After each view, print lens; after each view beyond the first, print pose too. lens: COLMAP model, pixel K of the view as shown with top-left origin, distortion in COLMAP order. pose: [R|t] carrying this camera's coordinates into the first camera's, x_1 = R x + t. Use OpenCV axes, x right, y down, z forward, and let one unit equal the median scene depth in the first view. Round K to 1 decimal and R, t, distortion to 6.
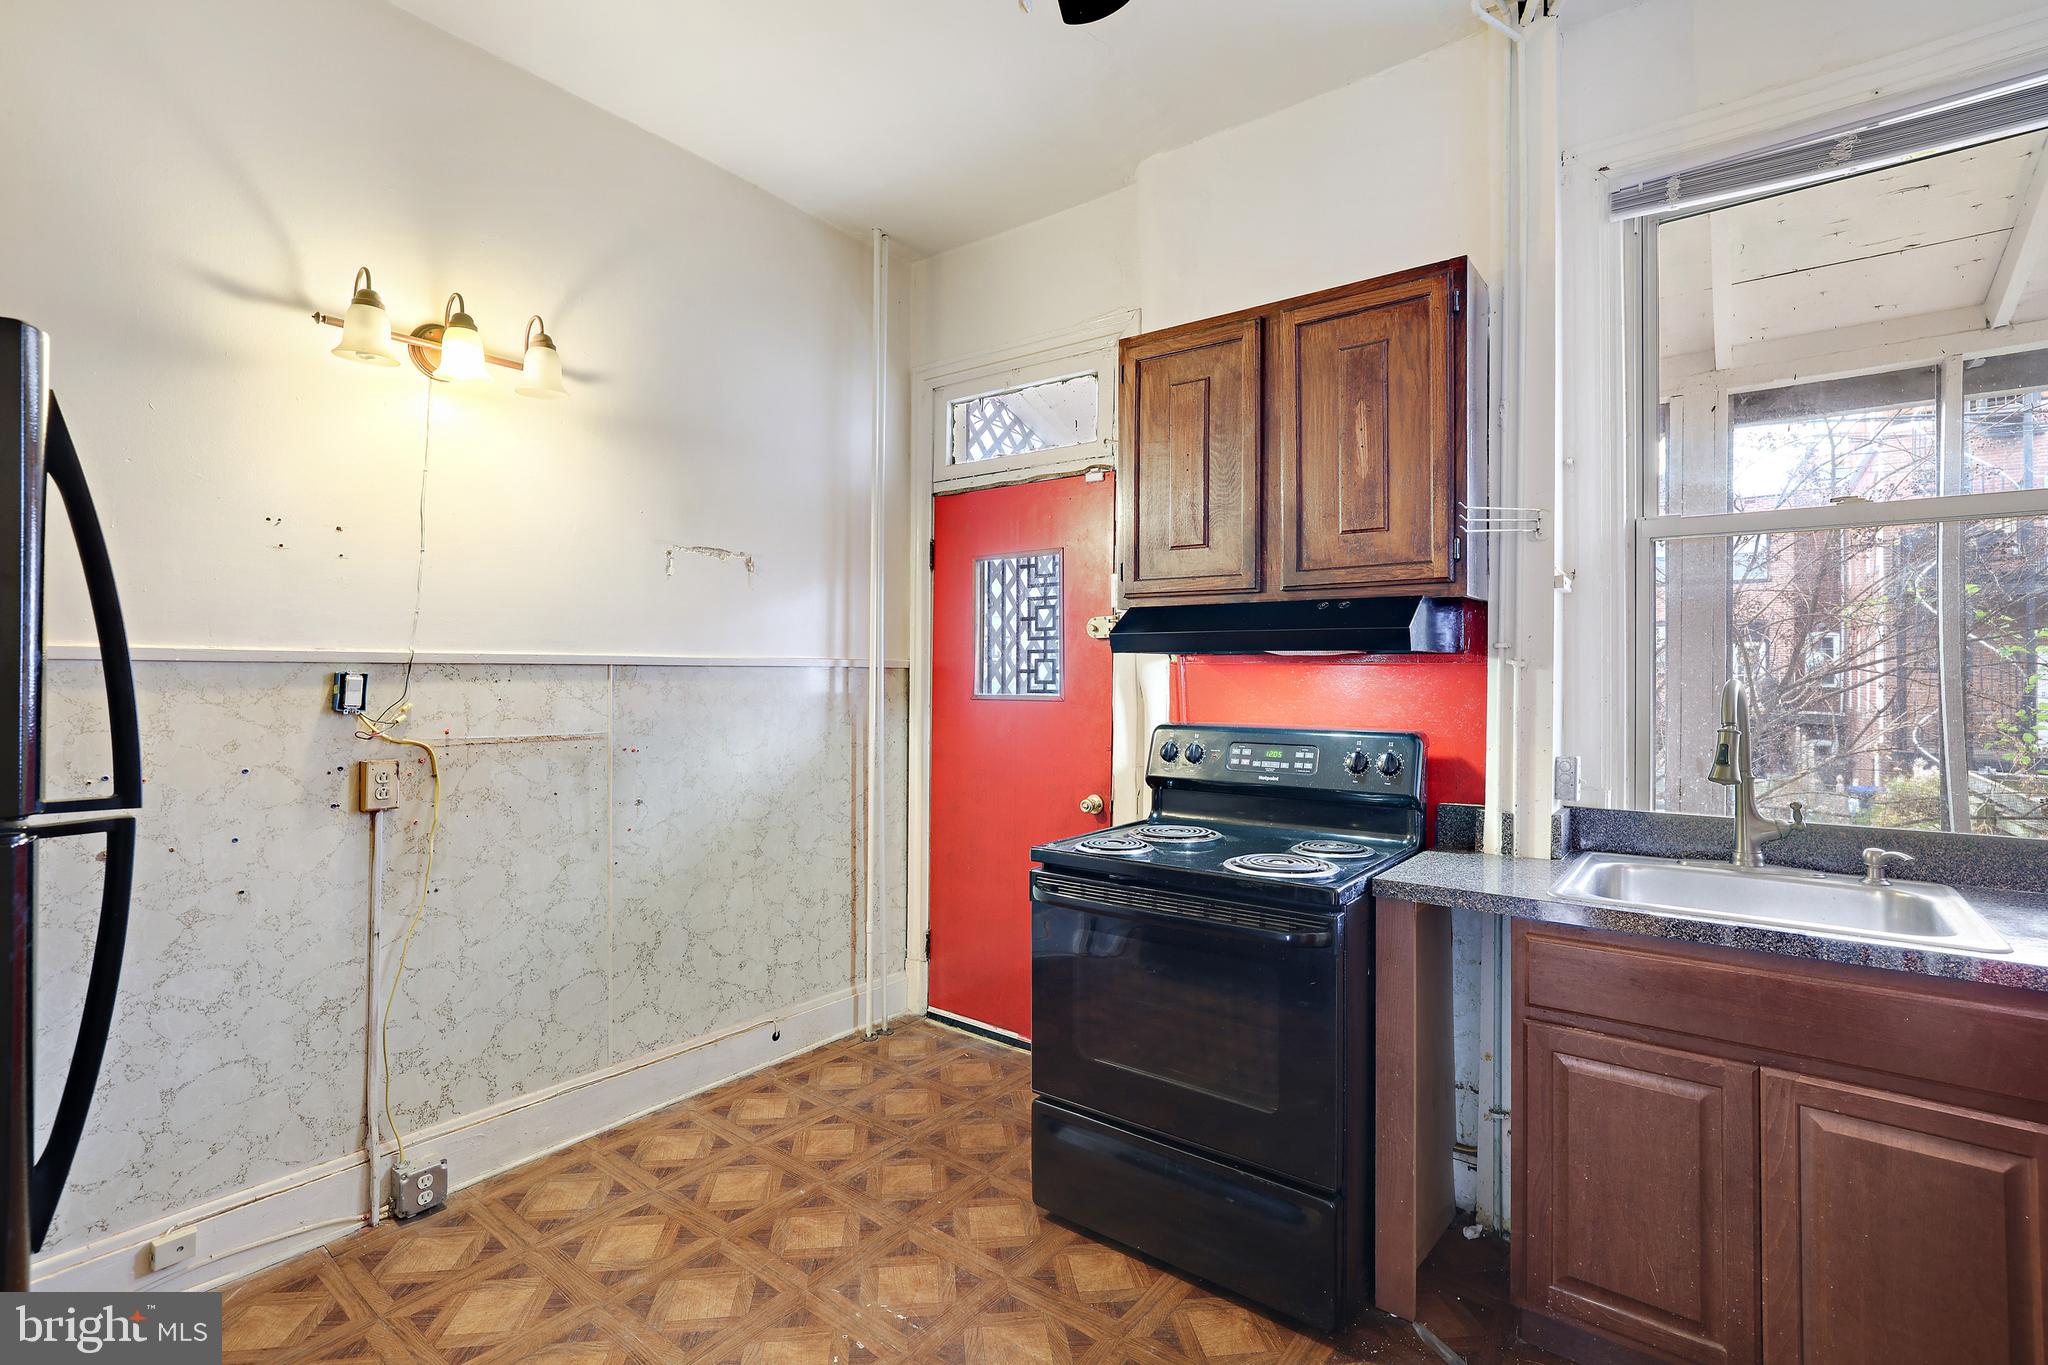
lens RADIAL K [[938.0, 0, 1024.3], [0, 938.0, 670.0], [0, 0, 1]] dist [-0.033144, 0.019643]
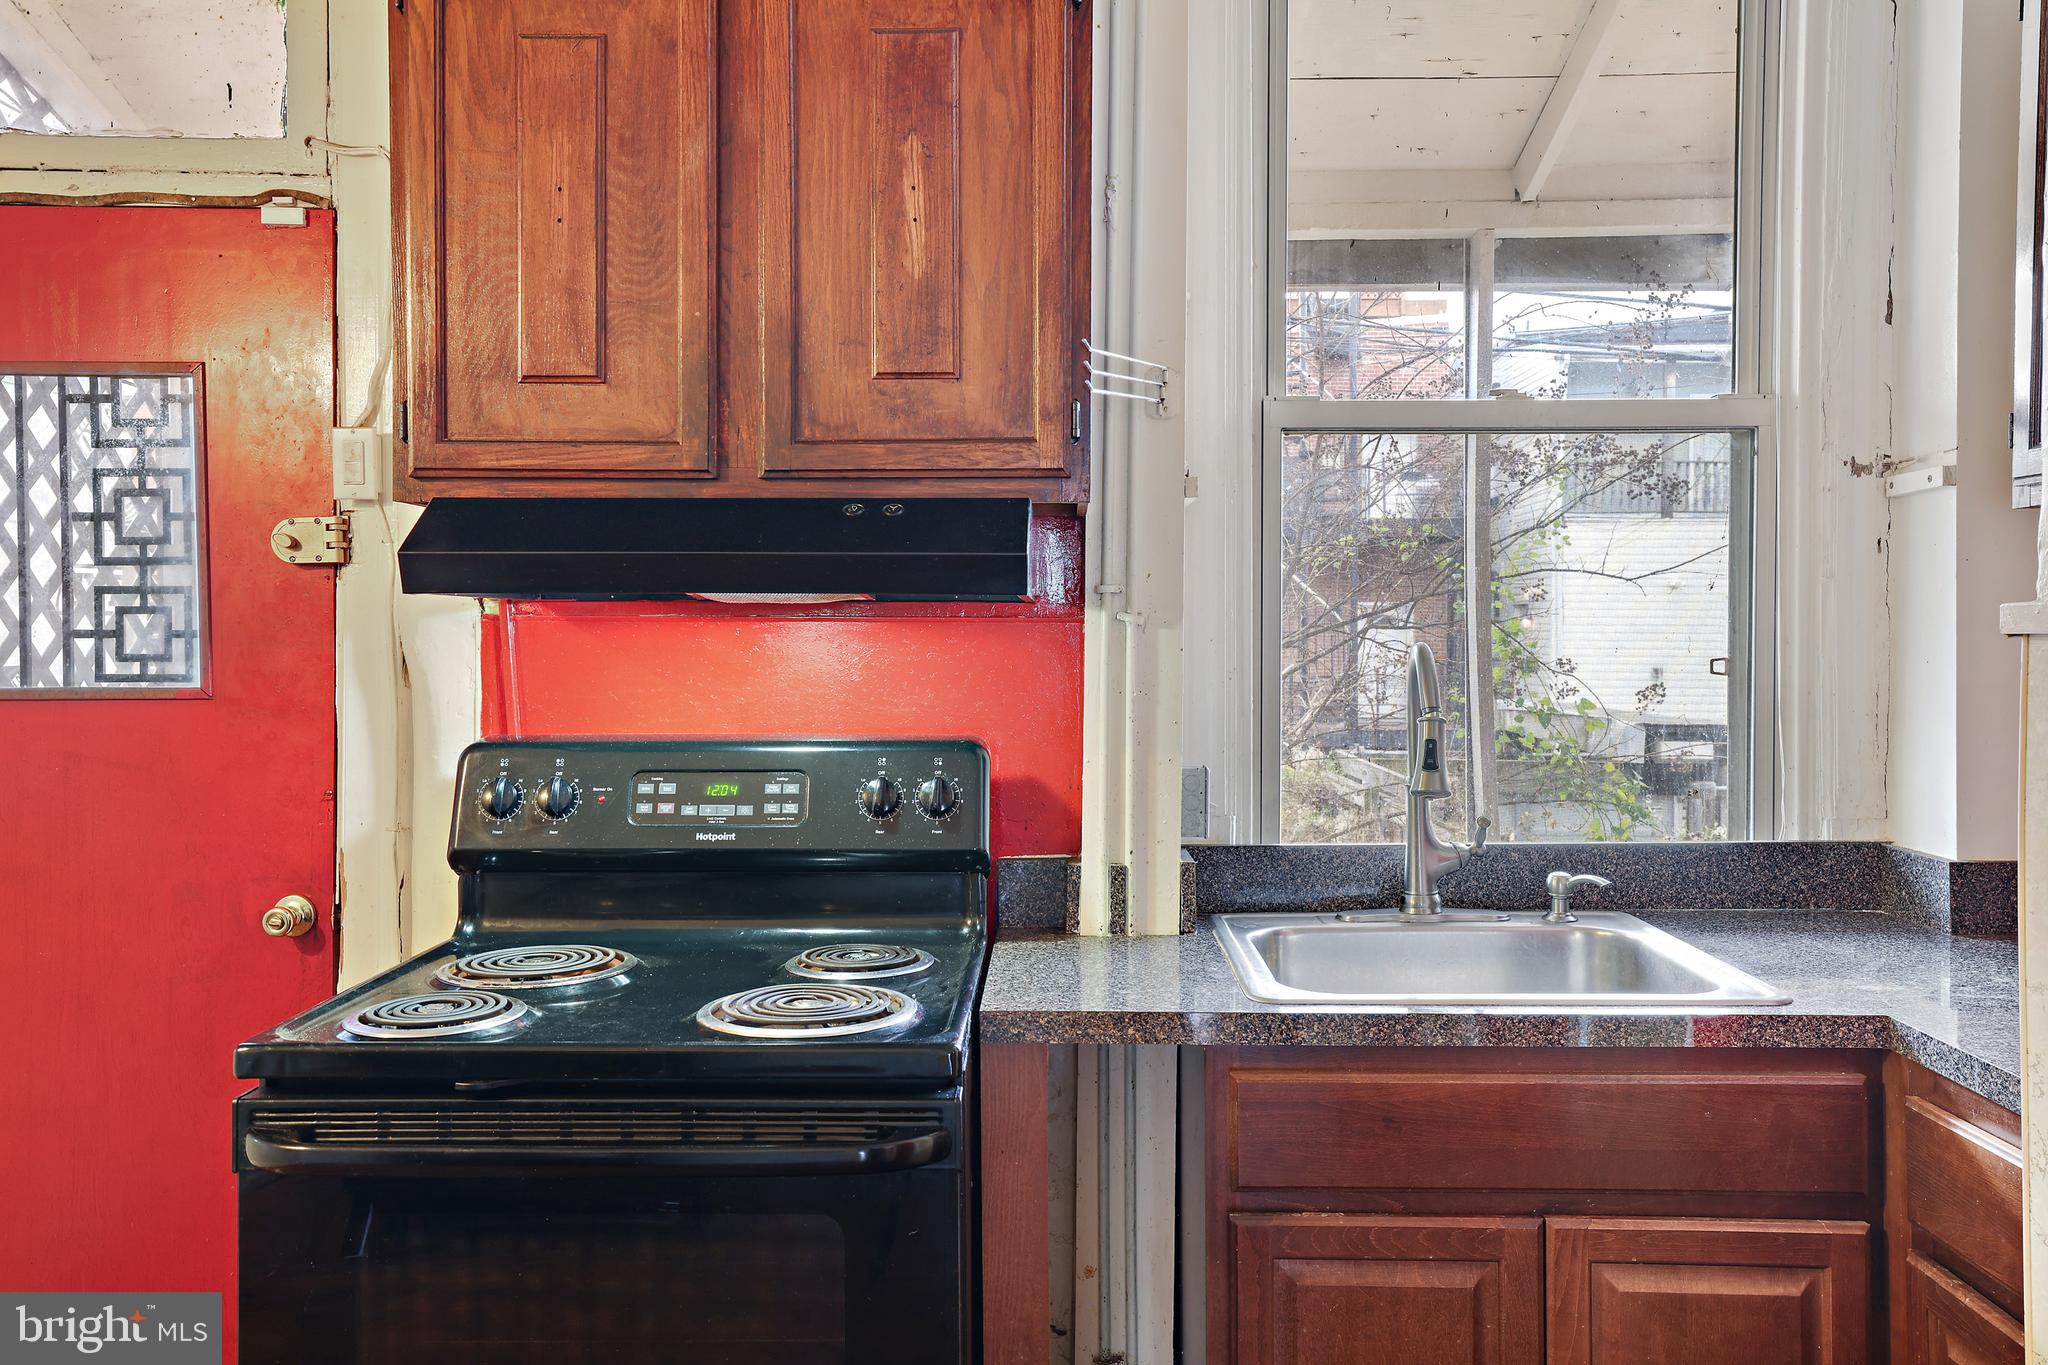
lens RADIAL K [[1540.4, 0, 1025.7], [0, 1540.4, 663.4], [0, 0, 1]] dist [0.014960, 0.011395]
pose [[0.808563, -0.013136, 0.588264, -0.113409], [0.001659, 0.999798, 0.020046, 0.001695], [-0.588408, -0.015232, 0.808421, 0.217506]]
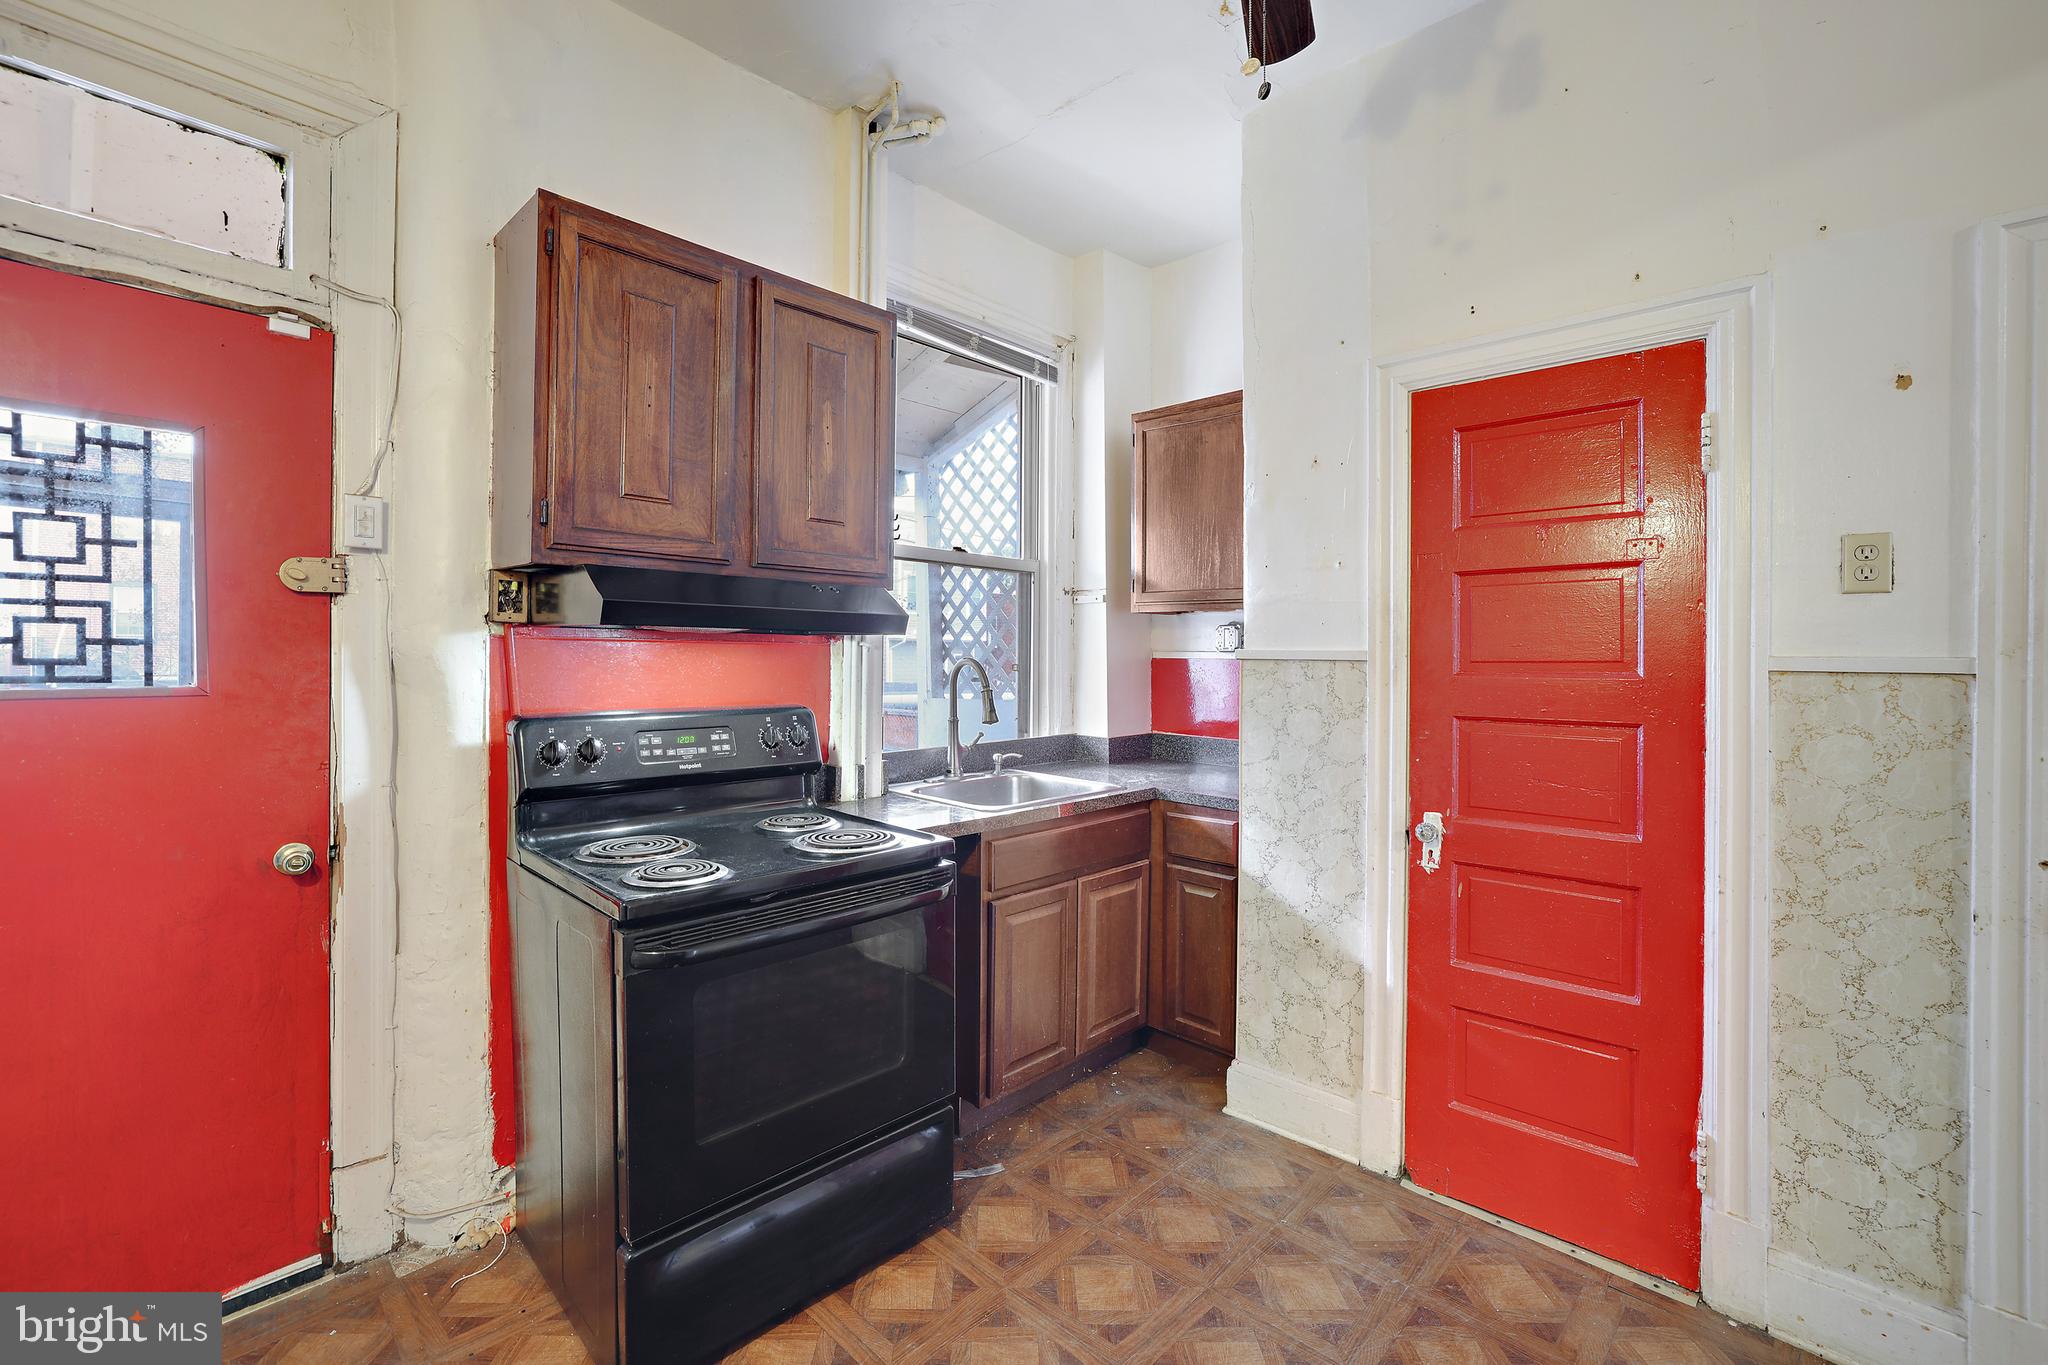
lens RADIAL K [[873.0, 0, 1032.5], [0, 873.0, 658.4], [0, 0, 1]] dist [-0.035647, 0.014781]
pose [[0.114424, -0.005119, 0.993419, -0.588366], [-0.014579, 0.999870, 0.006832, -0.000678], [-0.993325, -0.015265, 0.114335, 0.616570]]
